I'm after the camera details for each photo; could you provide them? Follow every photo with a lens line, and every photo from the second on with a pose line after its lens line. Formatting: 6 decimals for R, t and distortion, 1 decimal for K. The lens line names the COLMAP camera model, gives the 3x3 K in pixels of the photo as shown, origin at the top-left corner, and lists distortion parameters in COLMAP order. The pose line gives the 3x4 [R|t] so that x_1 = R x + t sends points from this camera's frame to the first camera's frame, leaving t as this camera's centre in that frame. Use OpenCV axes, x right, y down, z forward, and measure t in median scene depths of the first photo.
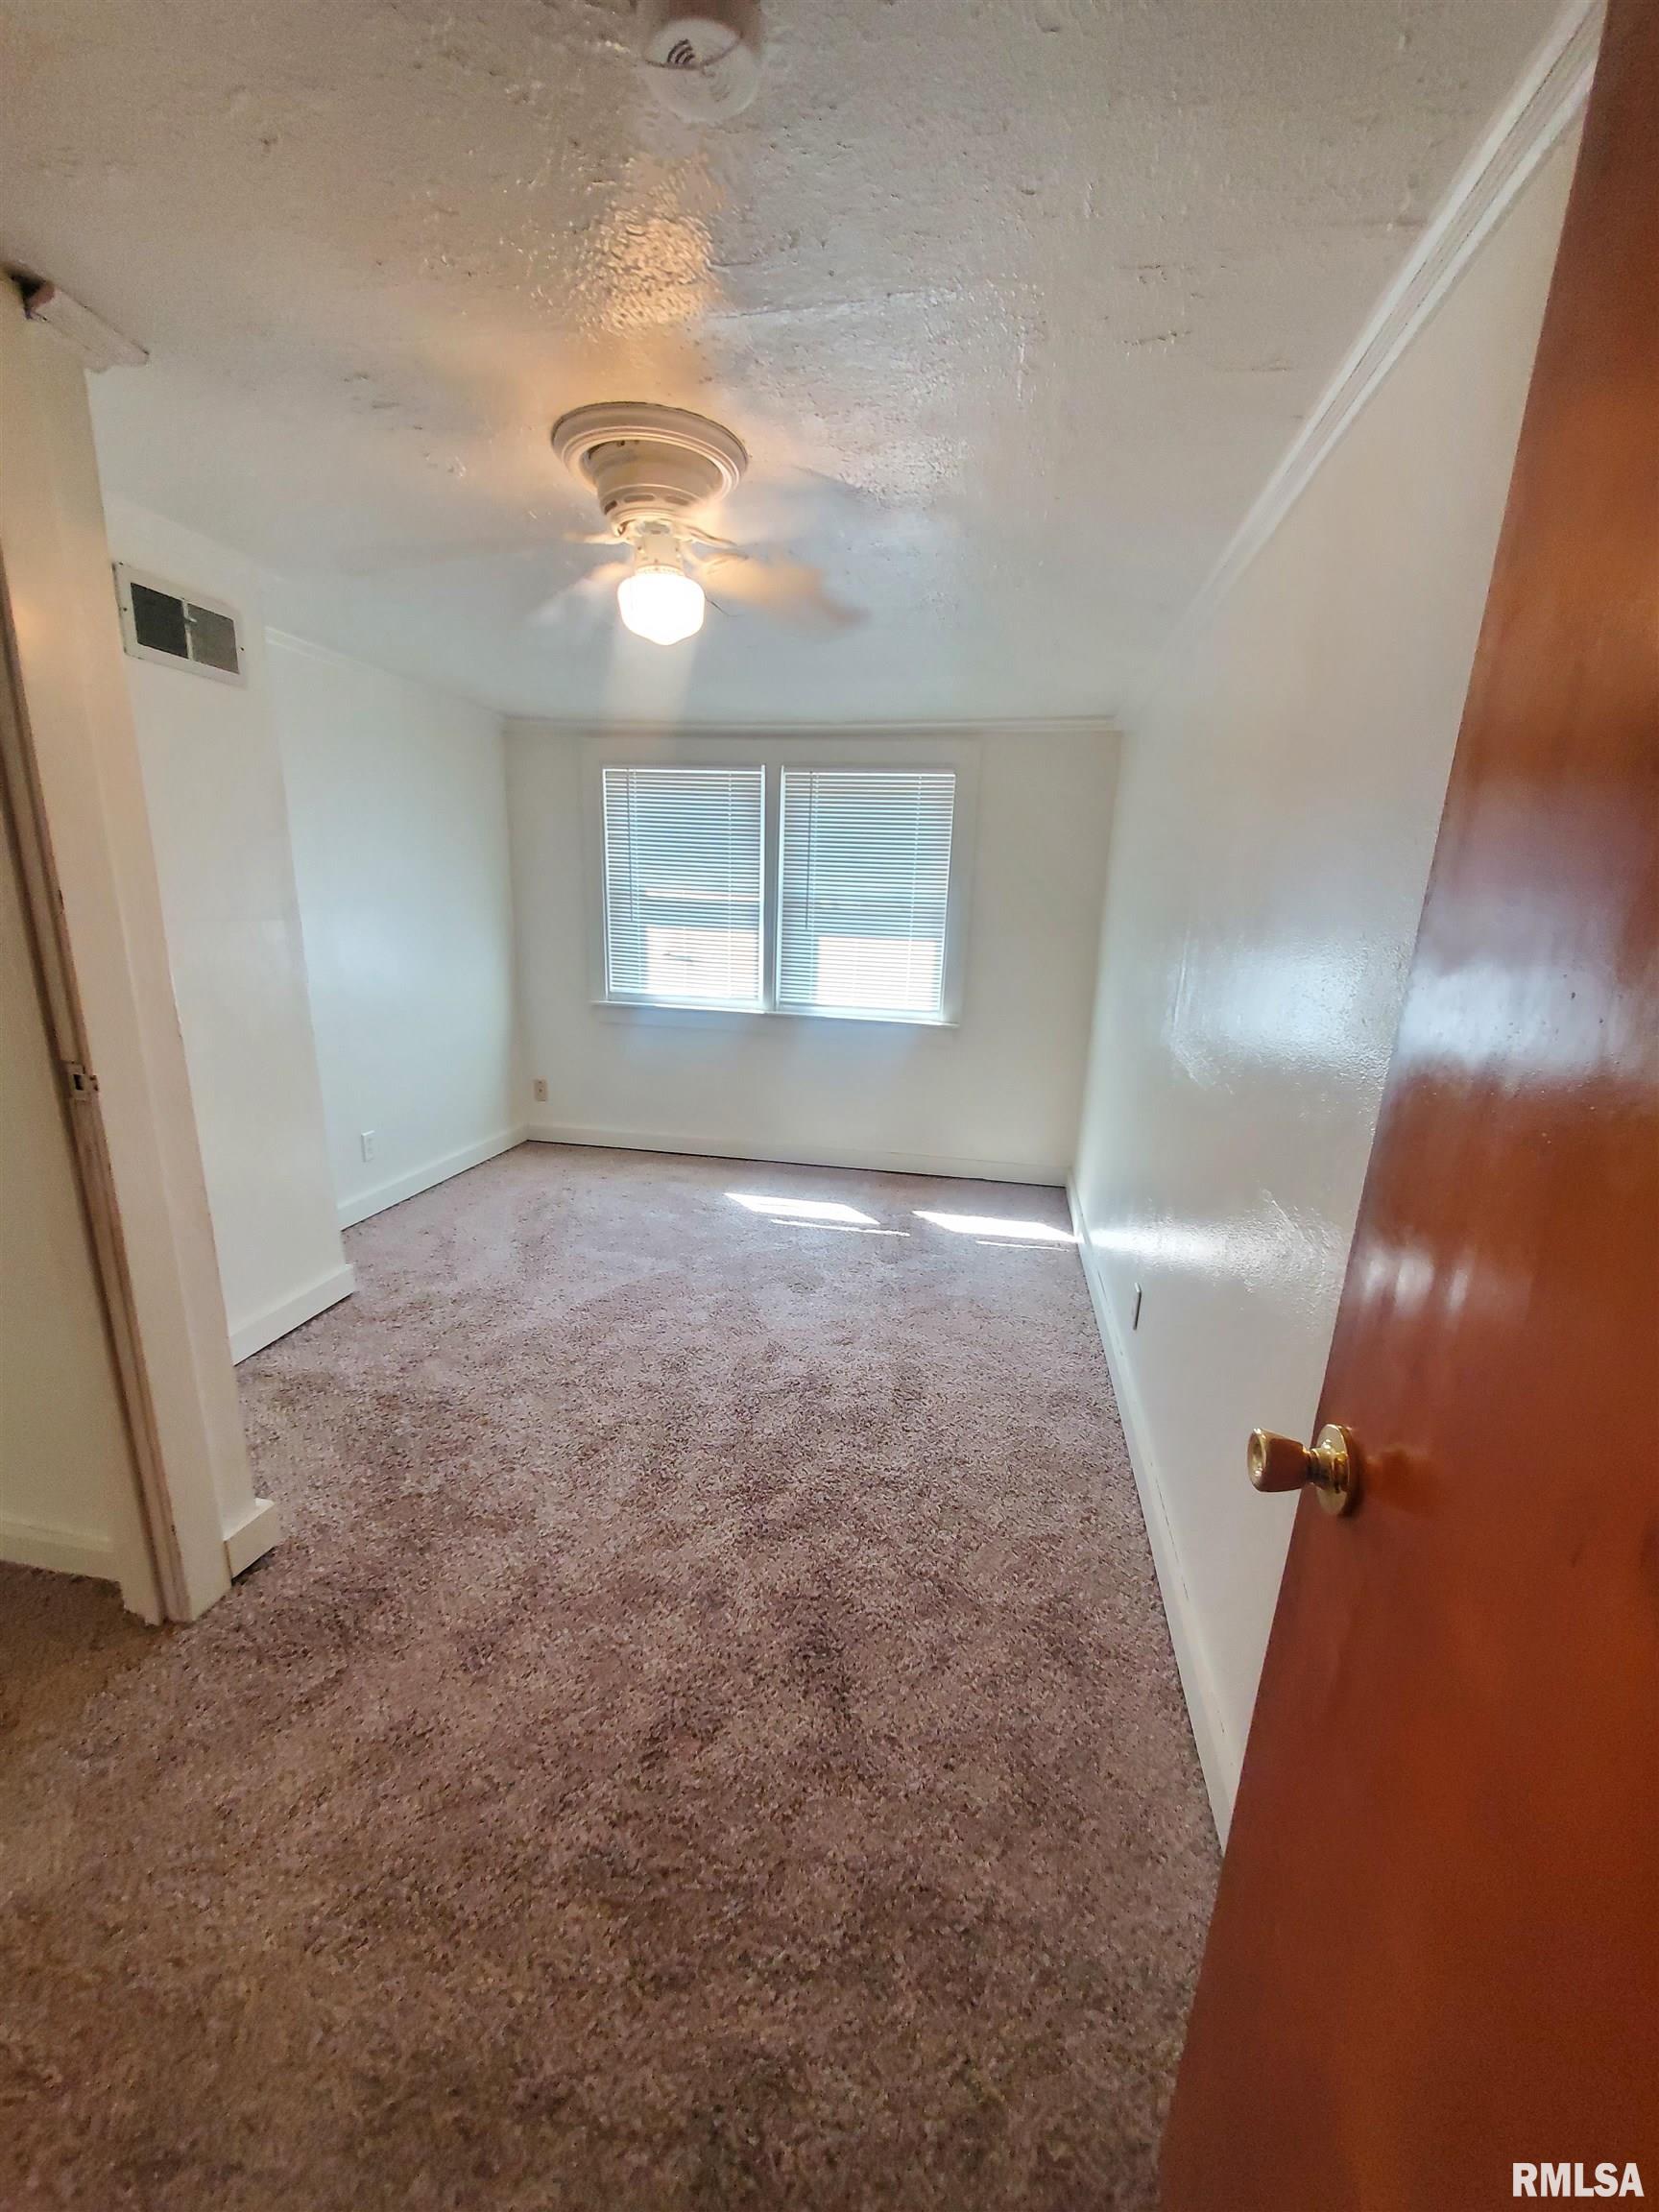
lens RADIAL K [[867.4, 0, 839.2], [0, 867.4, 1136.4], [0, 0, 1]] dist [0.000075, -0.000132]
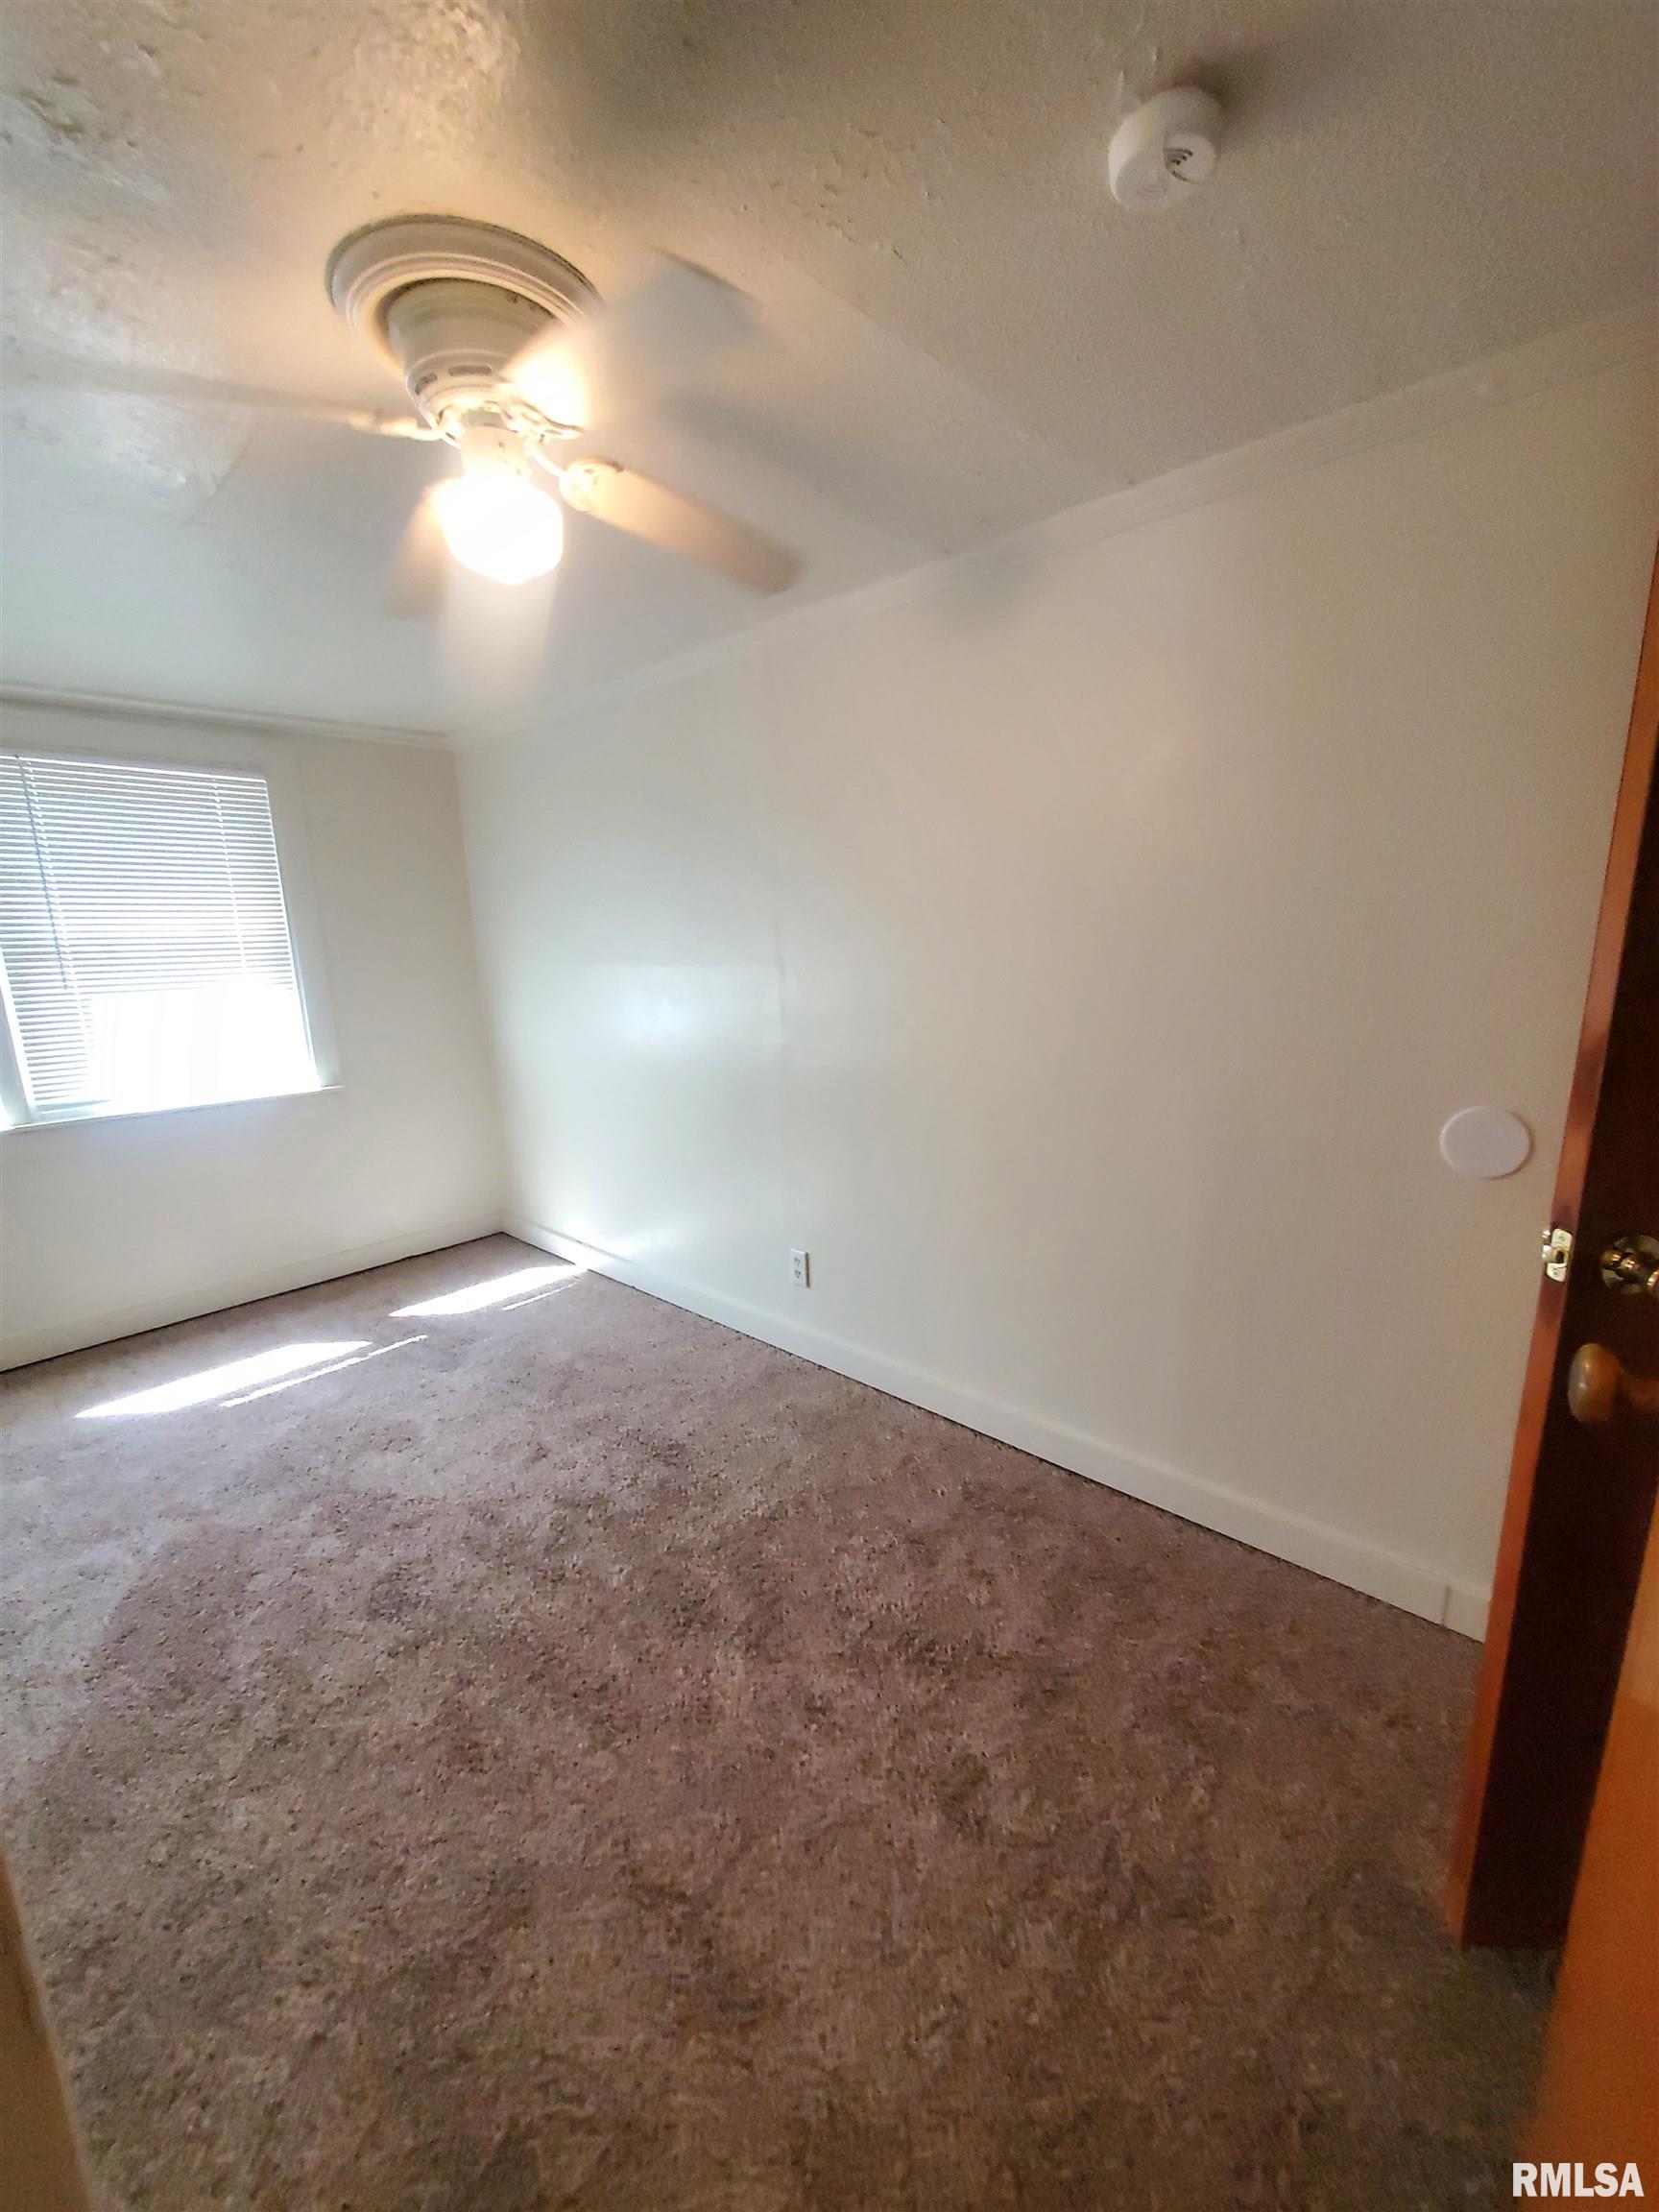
lens RADIAL K [[867.4, 0, 839.2], [0, 867.4, 1136.4], [0, 0, 1]] dist [0.000075, -0.000132]
pose [[0.521918, -0.241176, 0.818191, -0.849844], [0.270783, 0.956427, 0.109193, -0.127957], [-0.808875, 0.164563, 0.564483, 0.471151]]
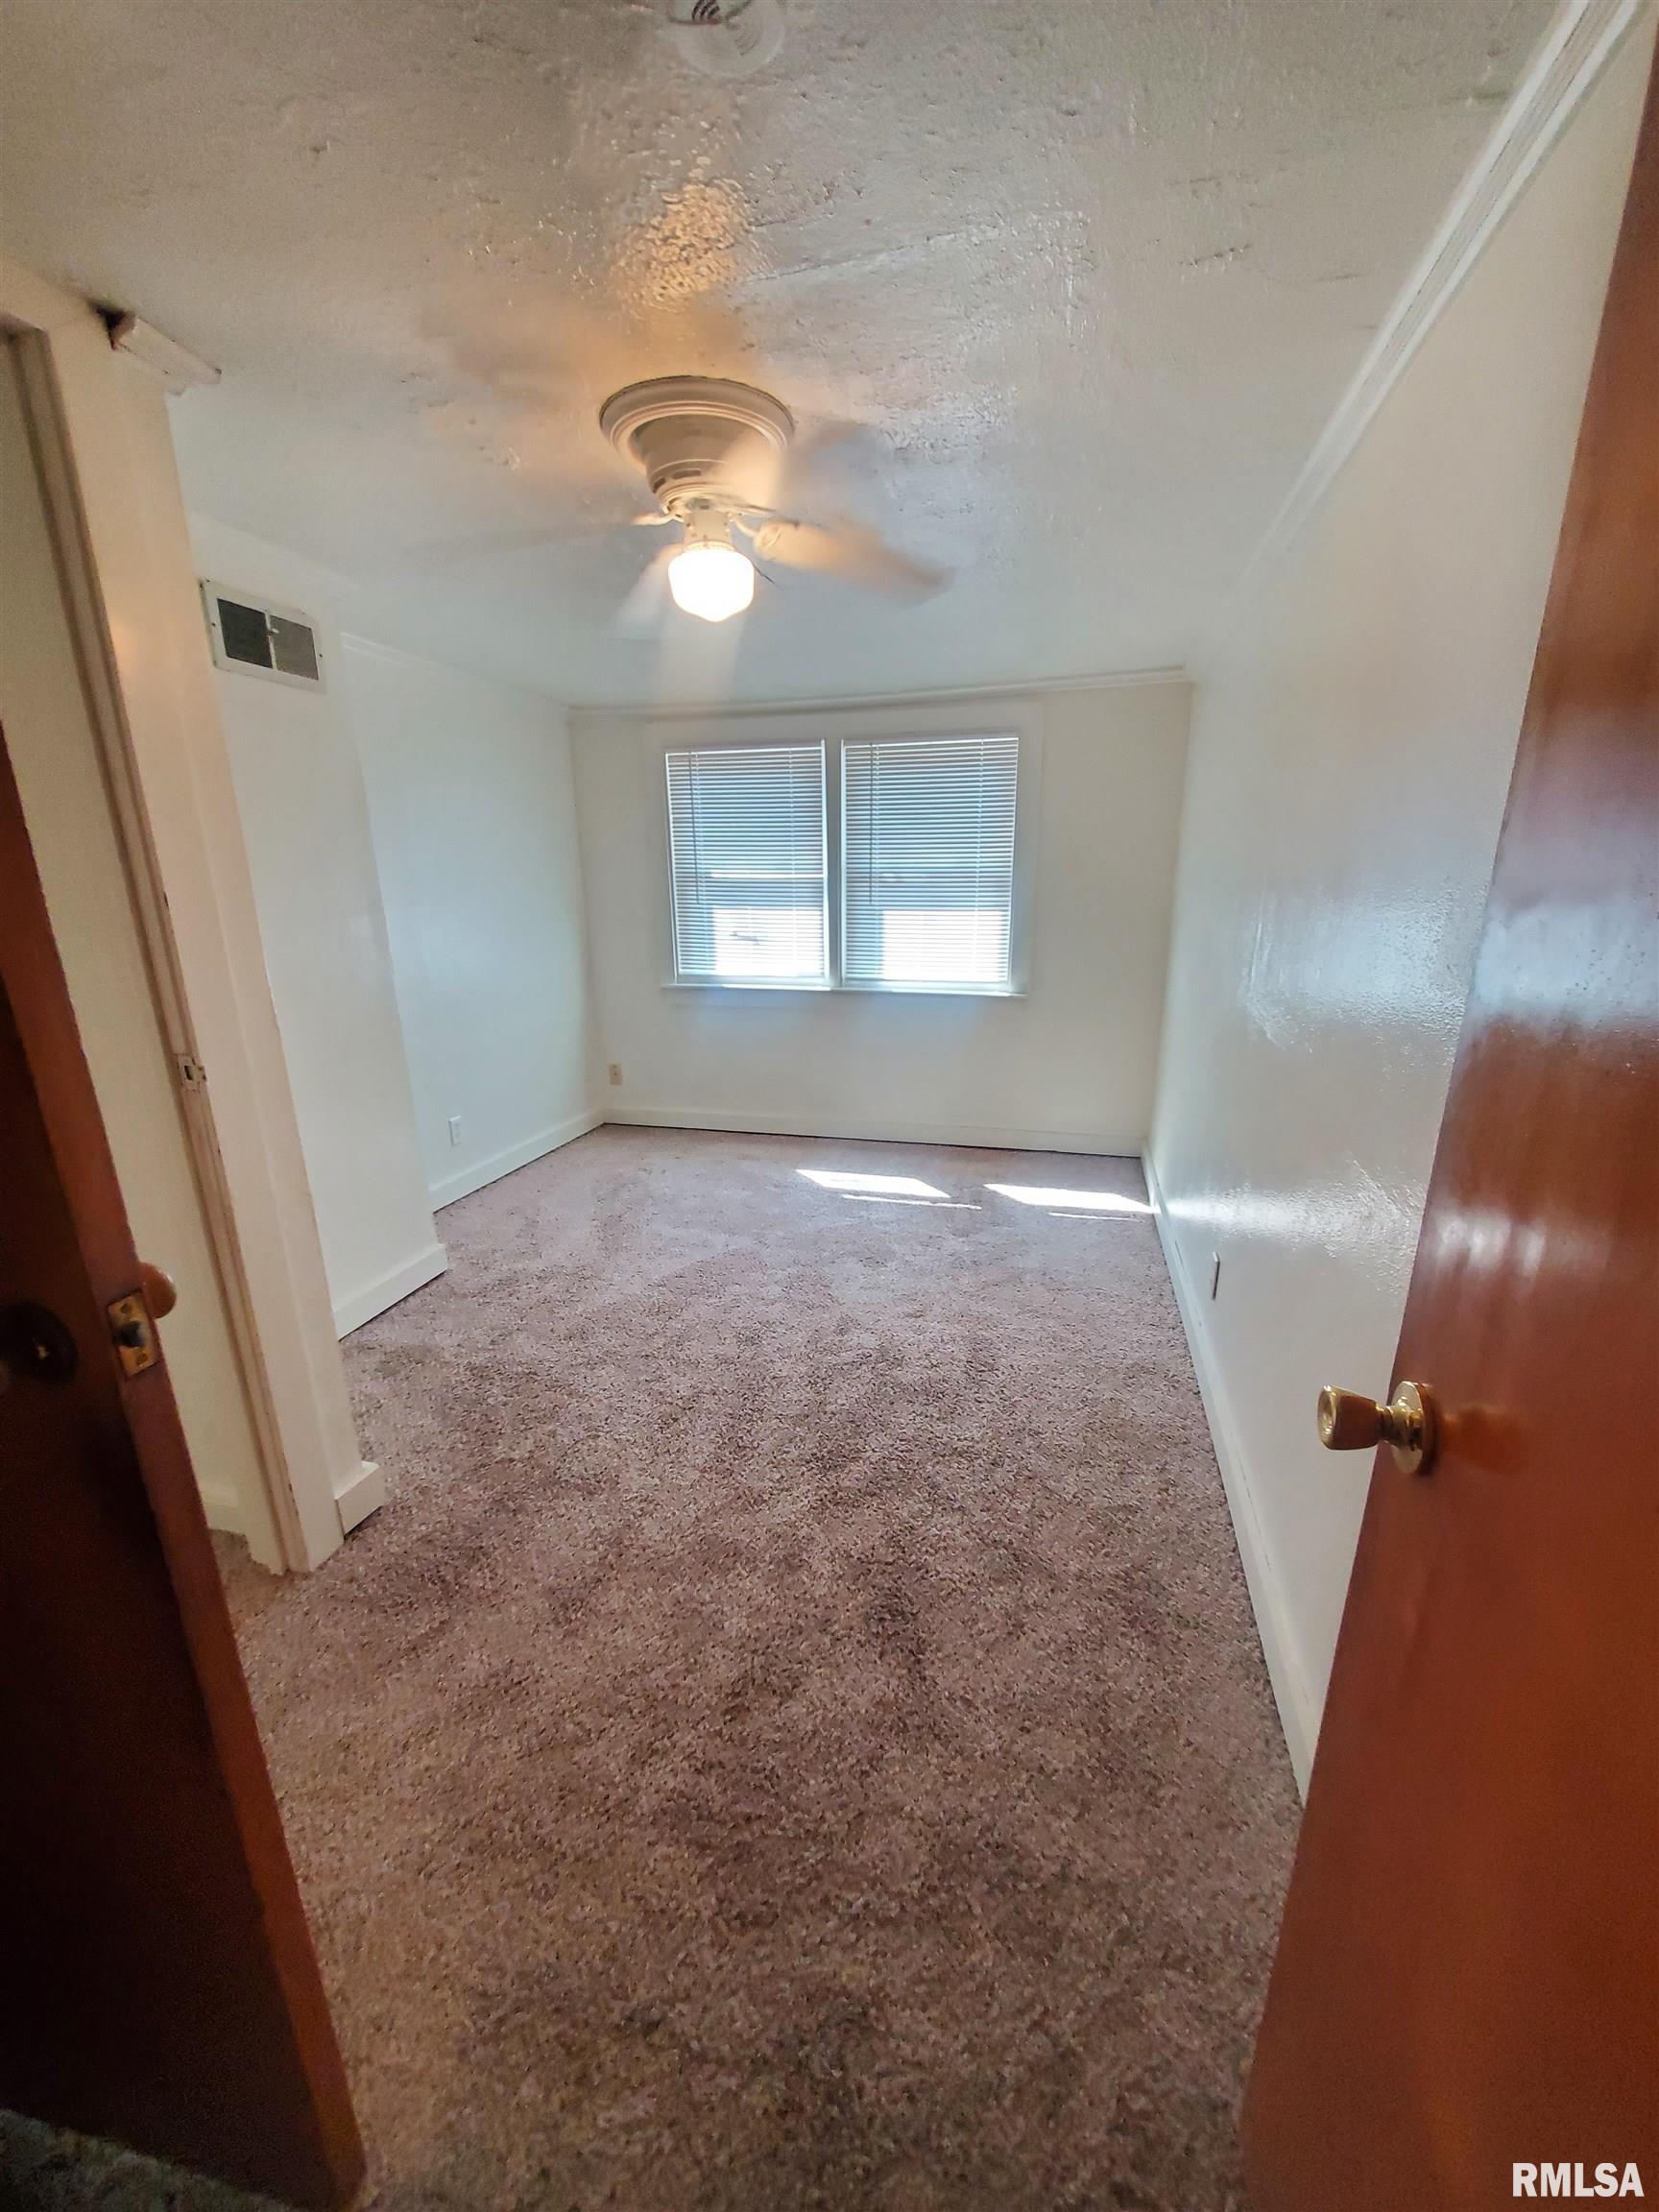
lens RADIAL K [[867.4, 0, 839.2], [0, 867.4, 1136.4], [0, 0, 1]] dist [0.000075, -0.000132]
pose [[0.996270, -0.022061, -0.083419, 0.010745], [0.024101, 0.999432, 0.023534, 0.009543], [0.082852, -0.025456, 0.996237, -0.003707]]
